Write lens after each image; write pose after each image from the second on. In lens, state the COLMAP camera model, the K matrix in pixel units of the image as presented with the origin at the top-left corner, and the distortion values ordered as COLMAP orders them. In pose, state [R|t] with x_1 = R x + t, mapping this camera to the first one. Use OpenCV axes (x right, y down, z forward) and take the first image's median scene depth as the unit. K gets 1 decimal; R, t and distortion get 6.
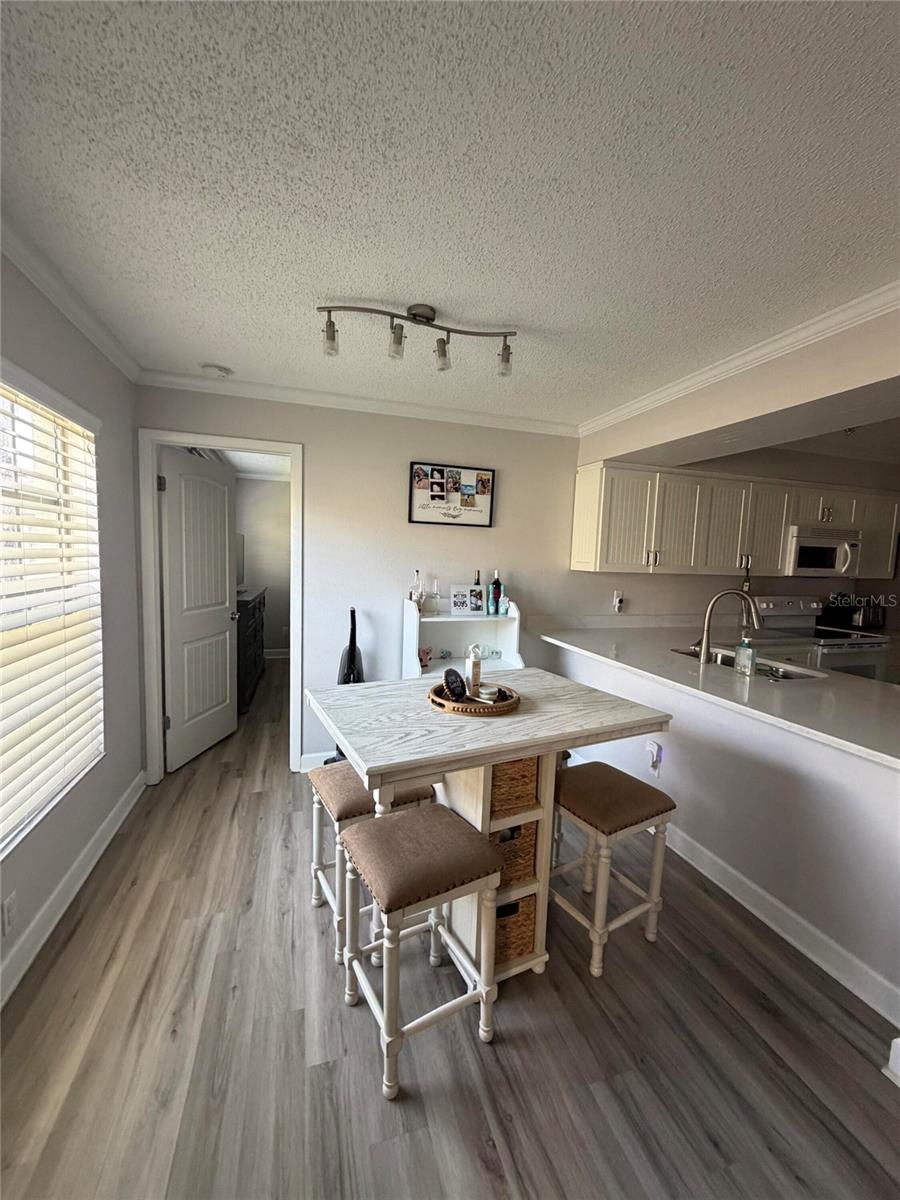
lens RADIAL K [[481.1, 0, 450.0], [0, 481.1, 600.0], [0, 0, 1]] dist [0.001666, 0.000206]
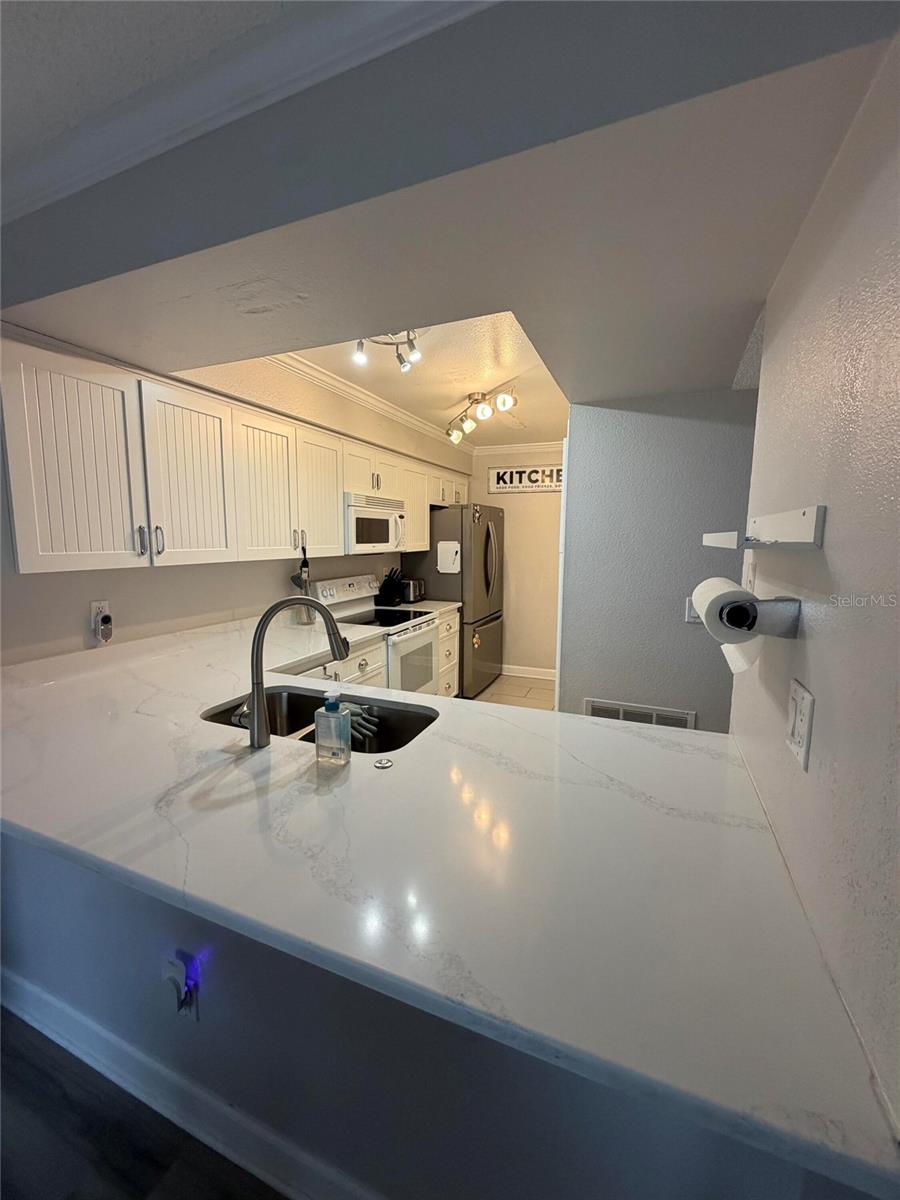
lens RADIAL K [[481.1, 0, 450.0], [0, 481.1, 600.0], [0, 0, 1]] dist [0.001666, 0.000206]
pose [[0.645397, -0.122911, 0.753894, 0.197067], [0.083164, 0.992409, 0.090602, -0.033517], [-0.759307, 0.004223, 0.650719, 0.350480]]
